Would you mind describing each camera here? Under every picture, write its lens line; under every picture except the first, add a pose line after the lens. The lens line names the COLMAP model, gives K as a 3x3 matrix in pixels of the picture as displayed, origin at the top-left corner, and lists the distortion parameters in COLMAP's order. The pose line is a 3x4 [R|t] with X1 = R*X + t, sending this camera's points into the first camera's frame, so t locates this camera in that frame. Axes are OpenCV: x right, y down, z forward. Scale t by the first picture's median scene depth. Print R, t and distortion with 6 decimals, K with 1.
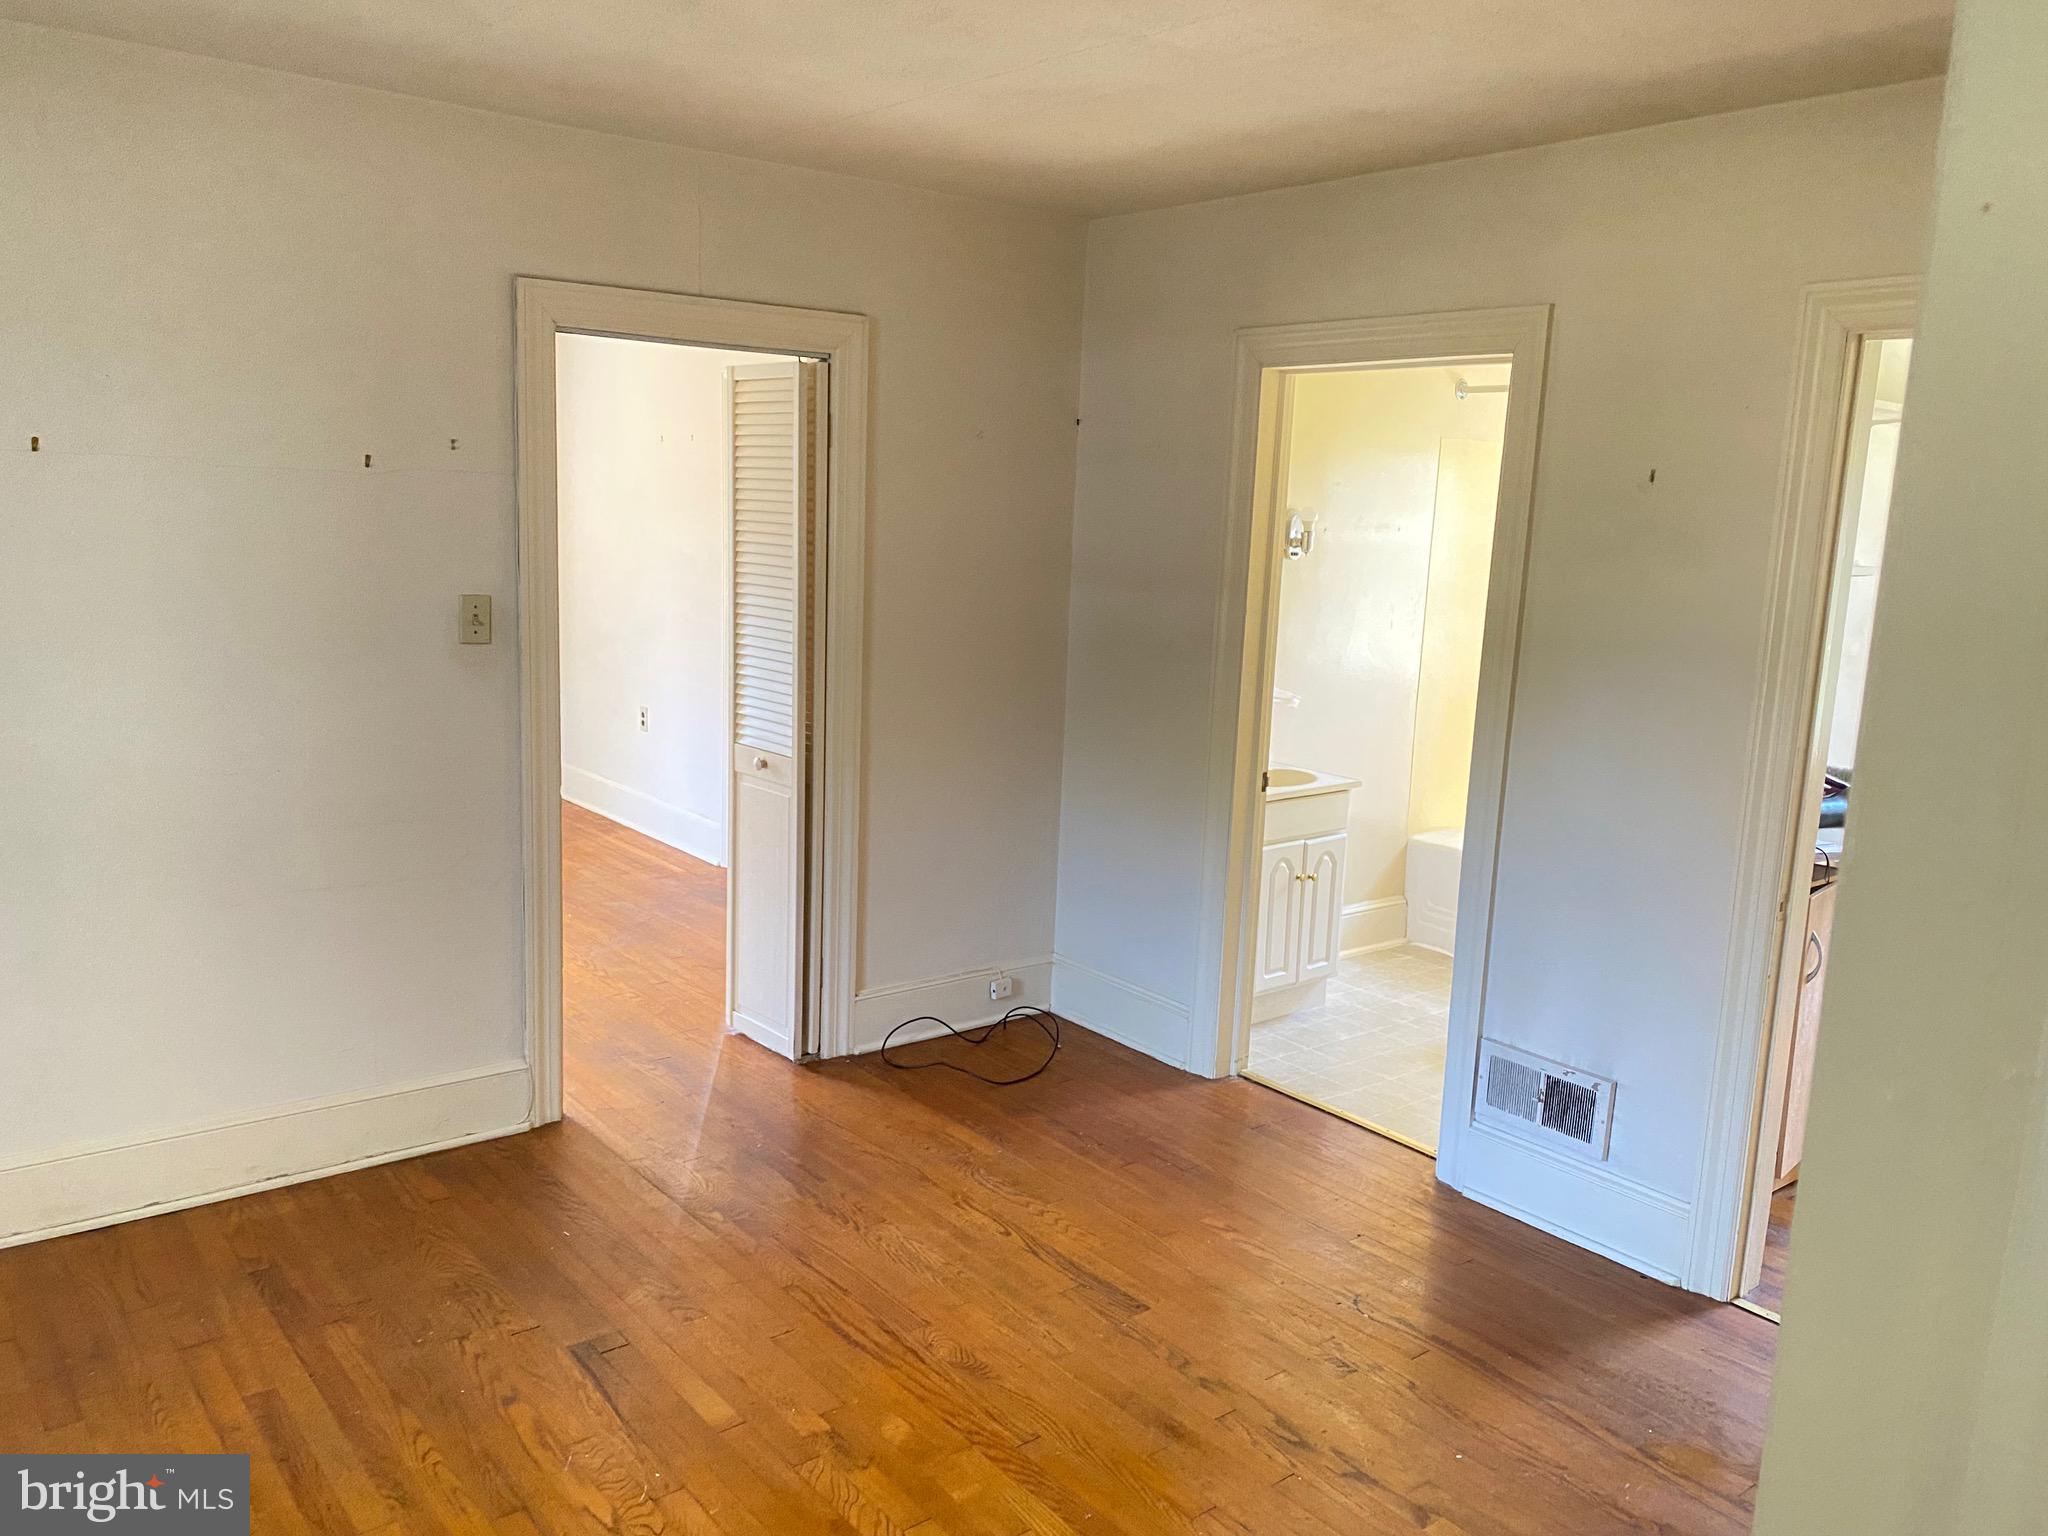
lens RADIAL K [[1580.4, 0, 1015.3], [0, 1580.4, 774.8], [0, 0, 1]] dist [0.064505, -0.073401]
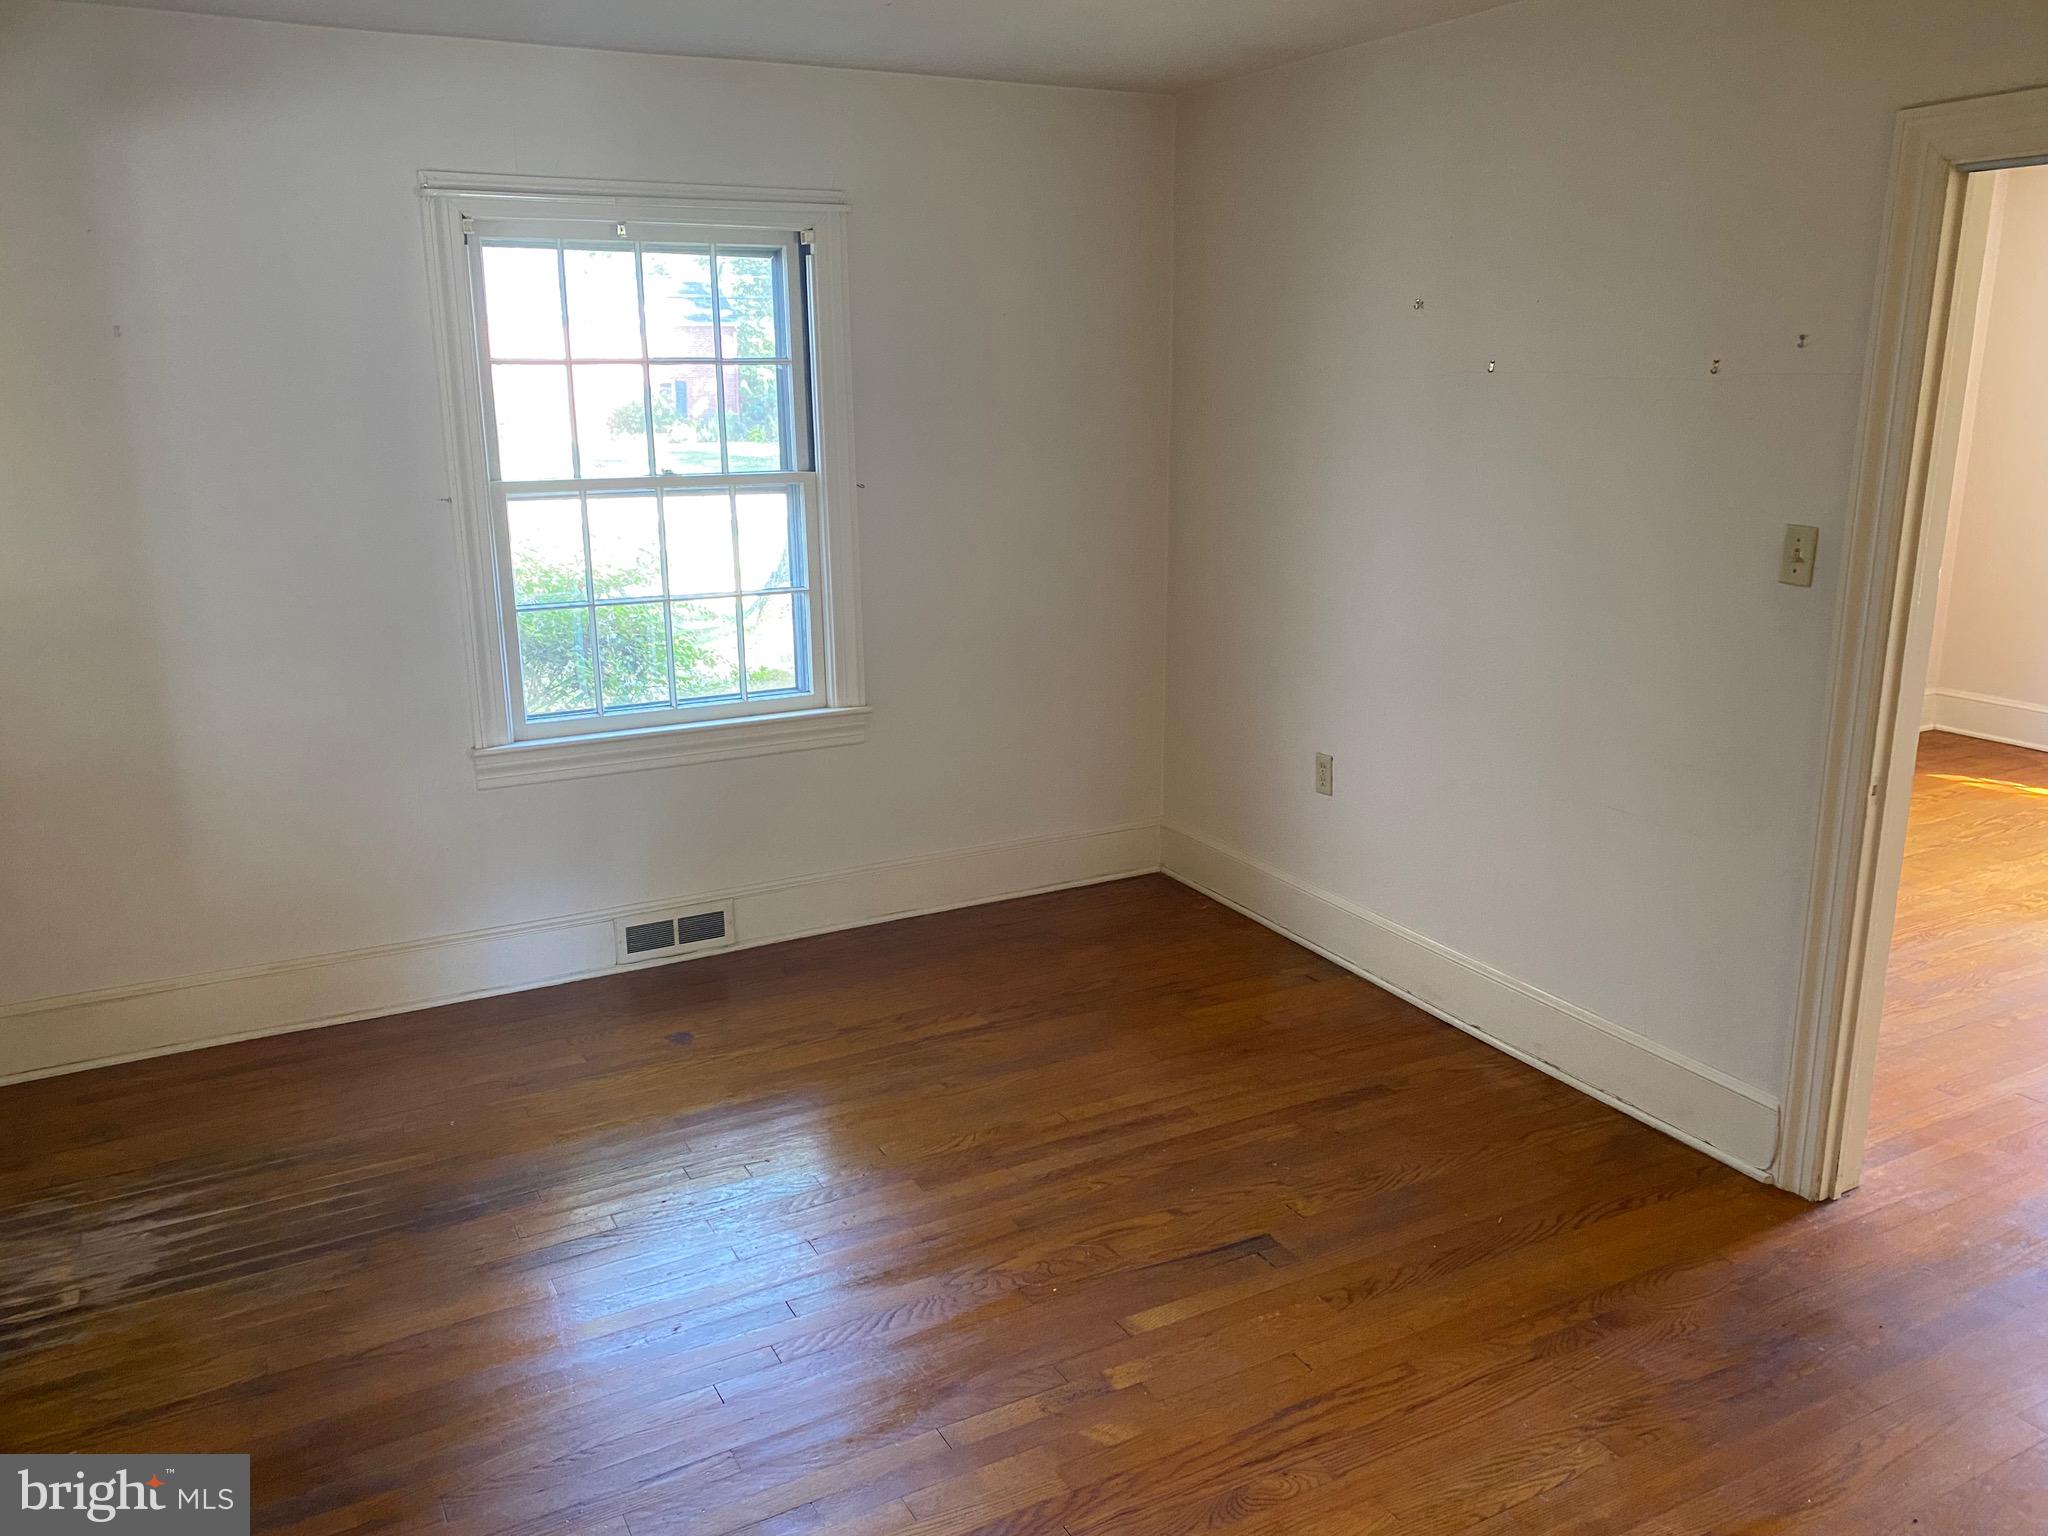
lens RADIAL K [[1580.4, 0, 1042.0], [0, 1580.4, 760.9], [0, 0, 1]] dist [0.064505, -0.073401]
pose [[-0.177795, 0.199061, -0.963724, 0.580134], [-0.168312, 0.958745, 0.229084, -0.125947], [0.969567, 0.202937, -0.136956, 0.801455]]
